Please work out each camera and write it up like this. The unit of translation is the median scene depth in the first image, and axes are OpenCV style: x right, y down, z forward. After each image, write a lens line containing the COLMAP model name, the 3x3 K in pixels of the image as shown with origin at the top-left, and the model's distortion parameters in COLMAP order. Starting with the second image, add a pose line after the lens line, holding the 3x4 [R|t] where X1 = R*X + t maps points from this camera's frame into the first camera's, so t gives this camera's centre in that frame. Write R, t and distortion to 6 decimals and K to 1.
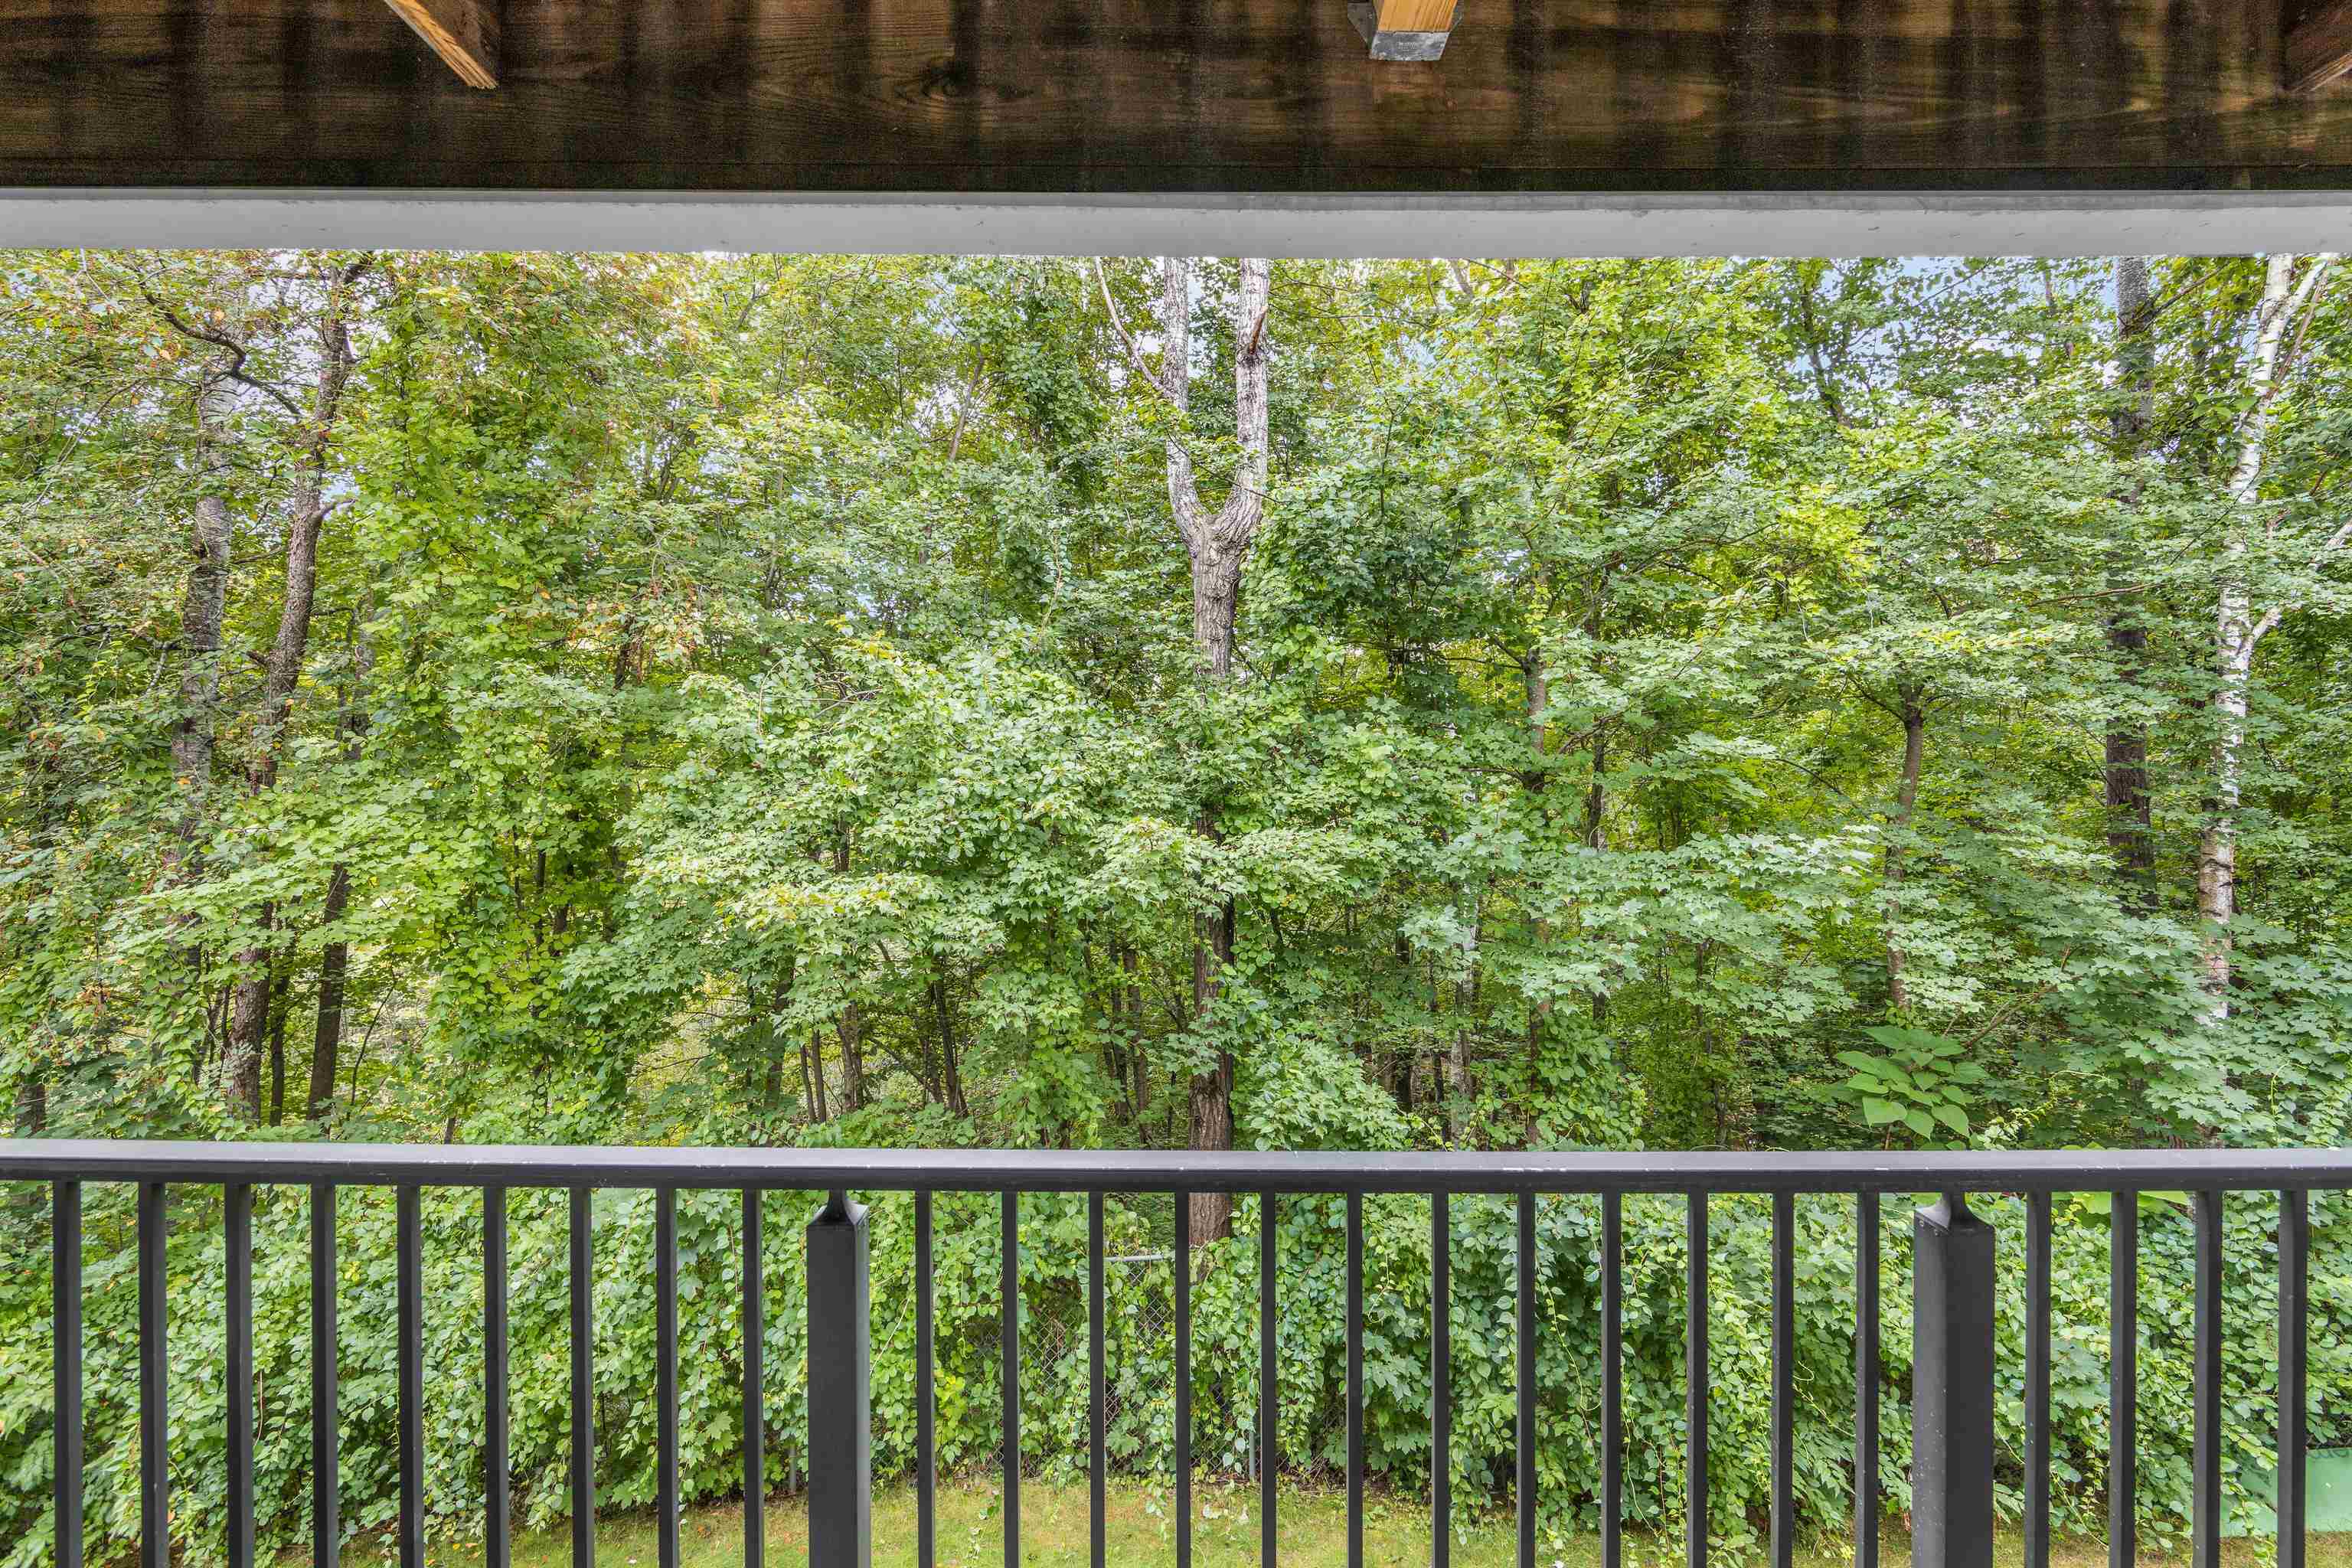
lens RADIAL K [[1081.9, 0, 1193.1], [0, 1081.9, 780.1], [0, 0, 1]] dist [-0.000524, -0.001412]
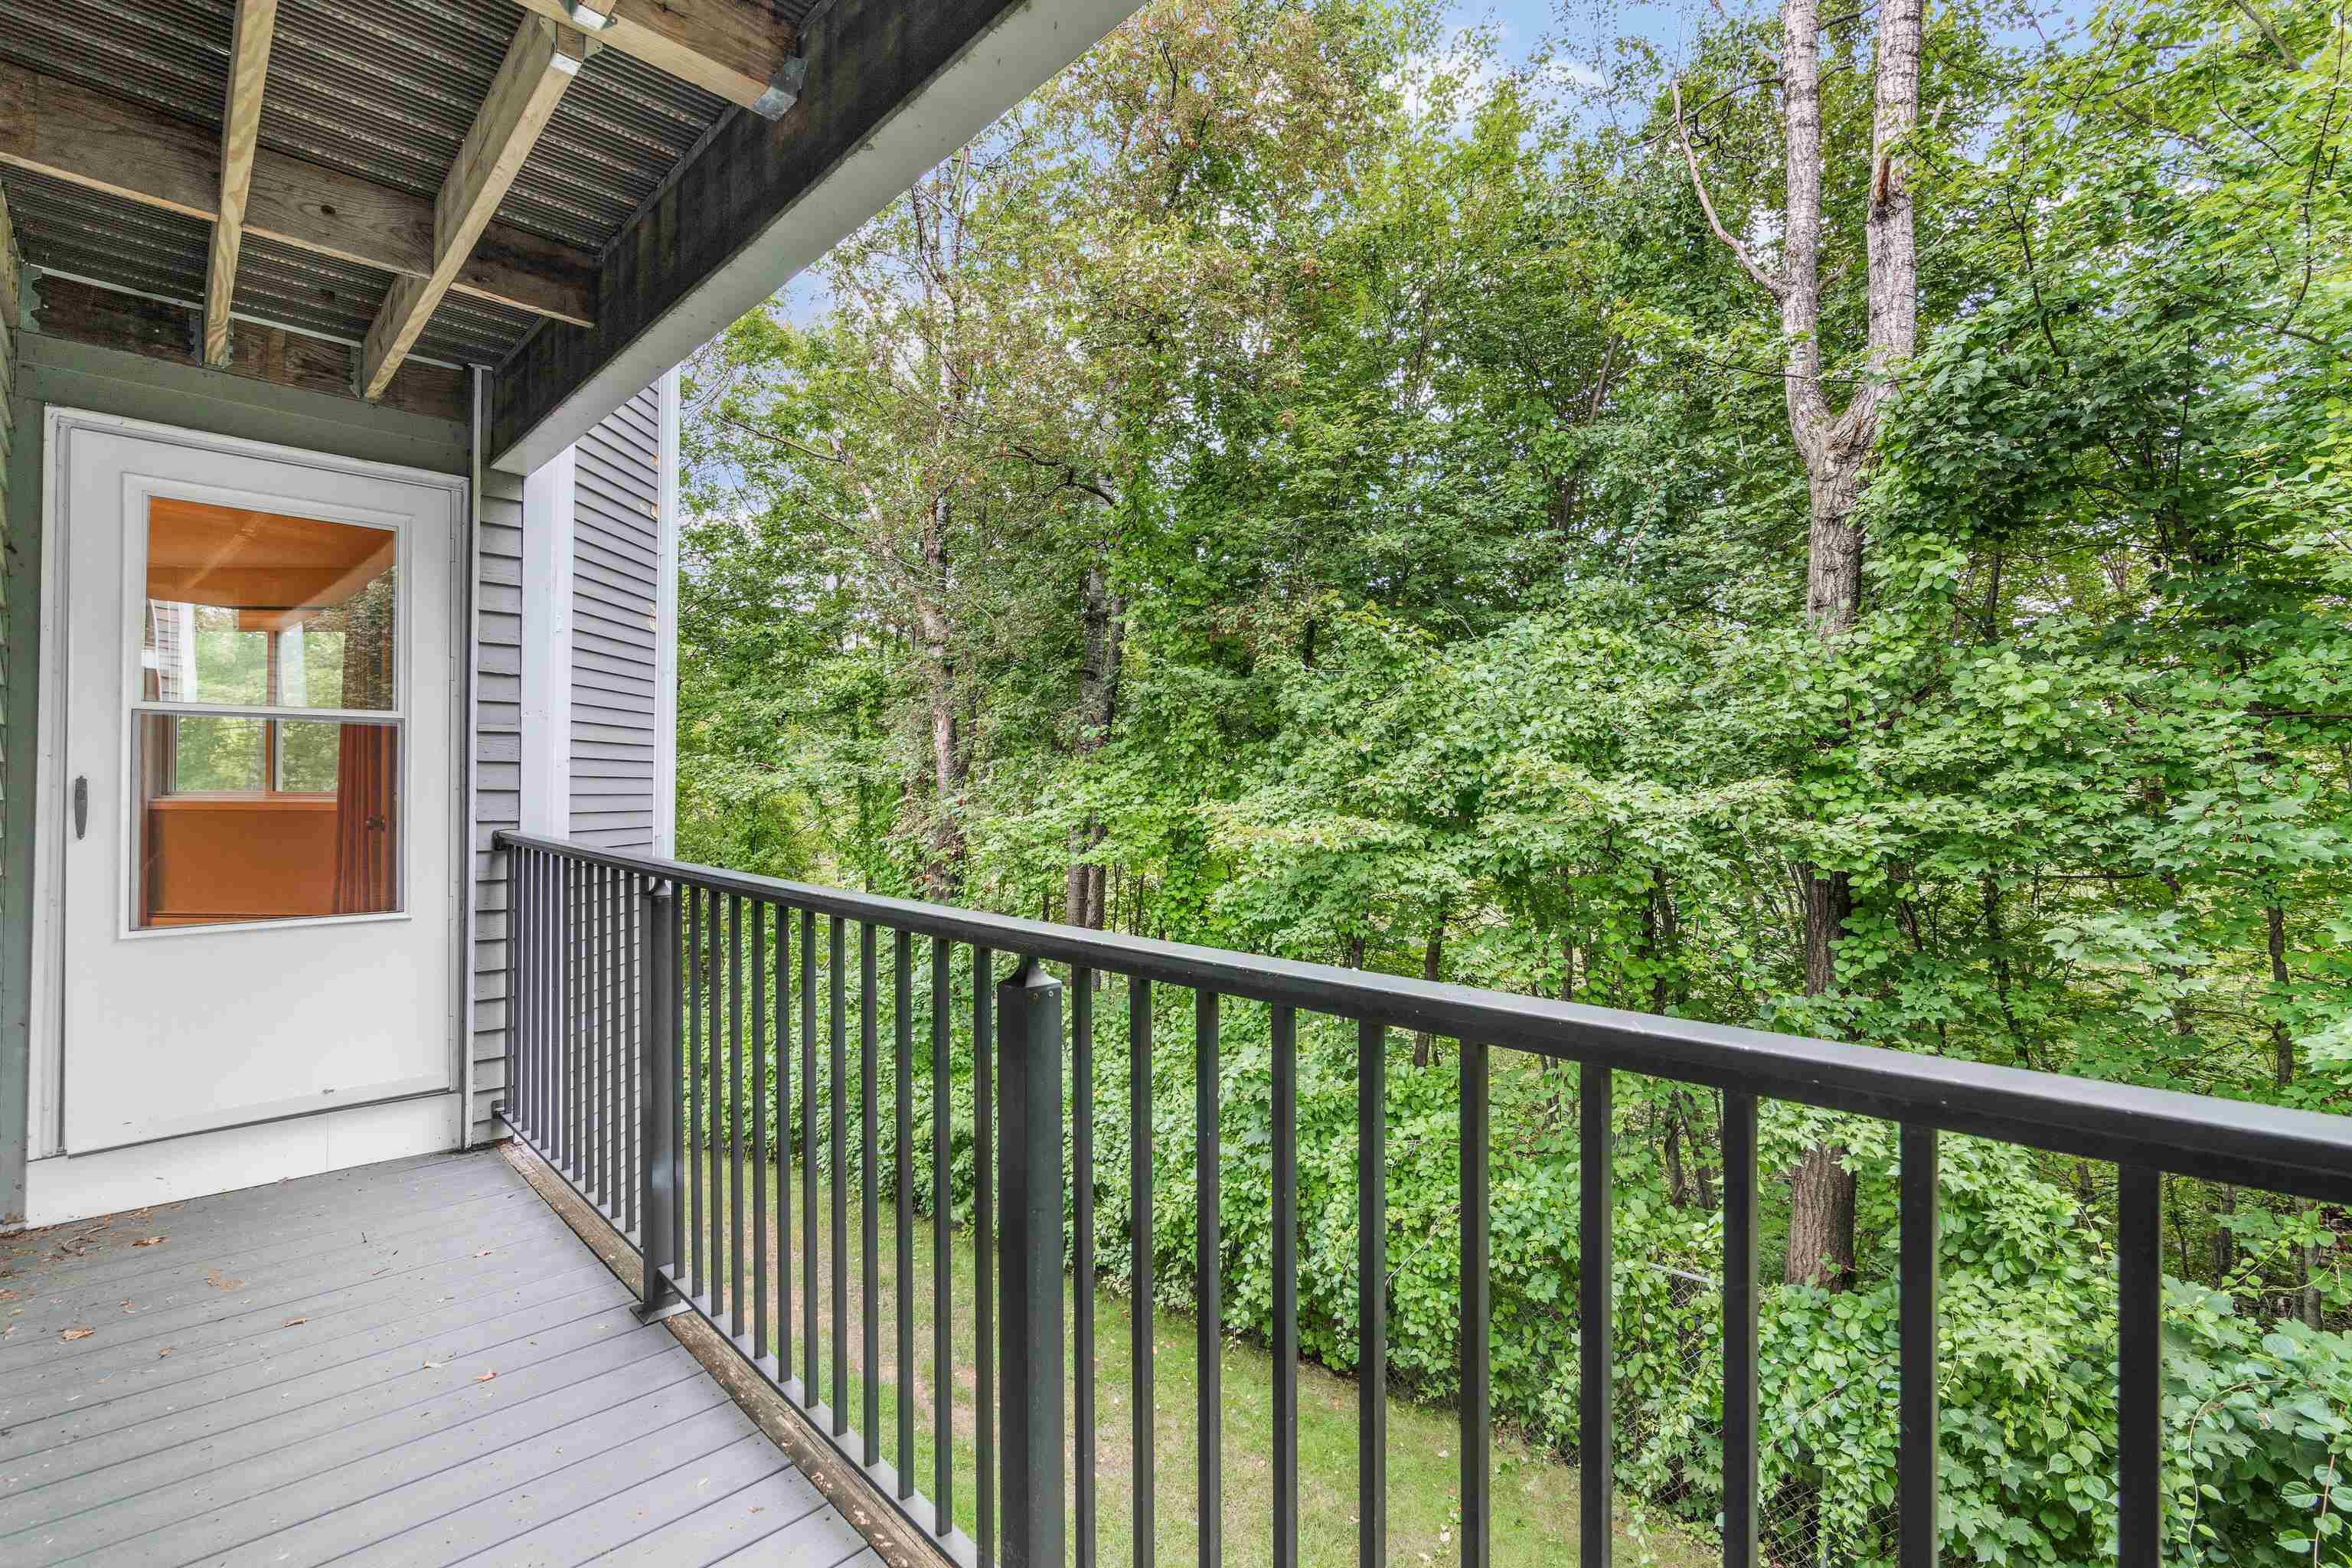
lens RADIAL K [[1081.9, 0, 1171.7], [0, 1081.9, 788.6], [0, 0, 1]] dist [-0.000524, -0.001412]
pose [[0.677151, 0.006002, -0.735820, 0.319360], [-0.007758, 0.999969, 0.001017, 0.044537], [0.735804, 0.005020, 0.677176, 0.083042]]
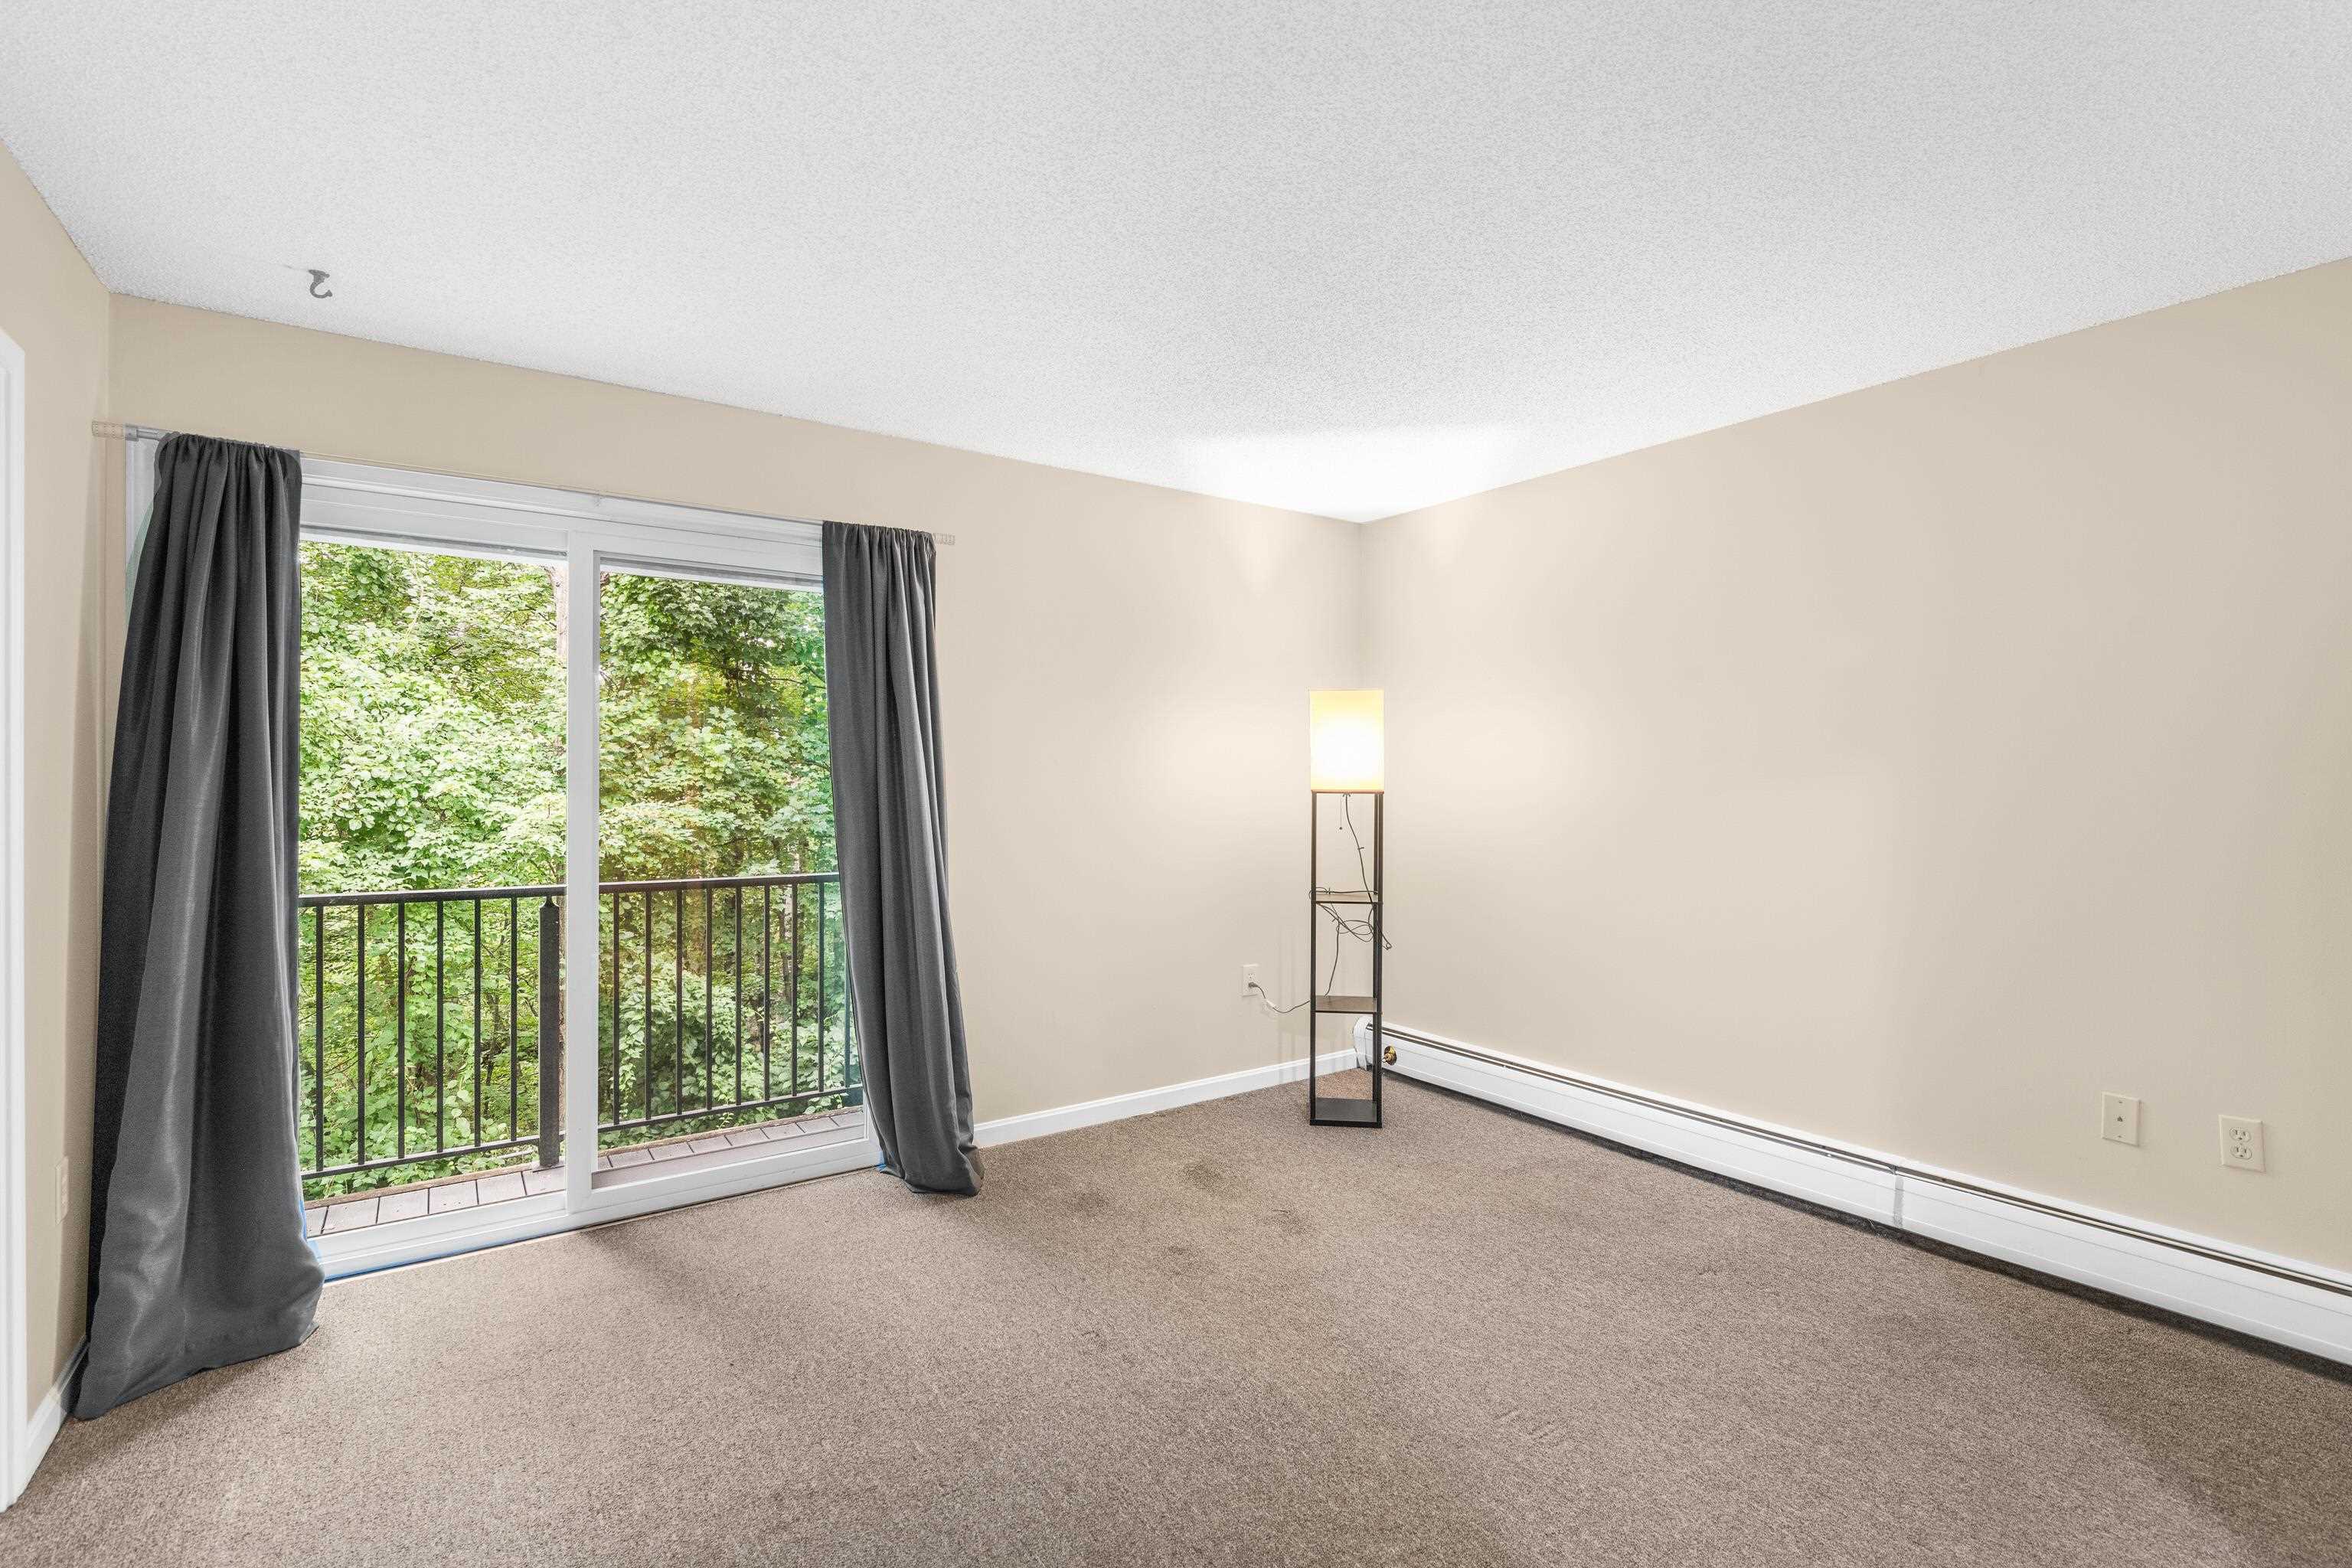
lens RADIAL K [[1081.9, 0, 1168.0], [0, 1081.9, 775.9], [0, 0, 1]] dist [-0.000524, -0.001412]
pose [[0.837481, 0.001174, 0.546466, -0.099497], [0.000002, 0.999998, -0.002152, 0.011736], [-0.546467, 0.001804, 0.837479, -0.445040]]
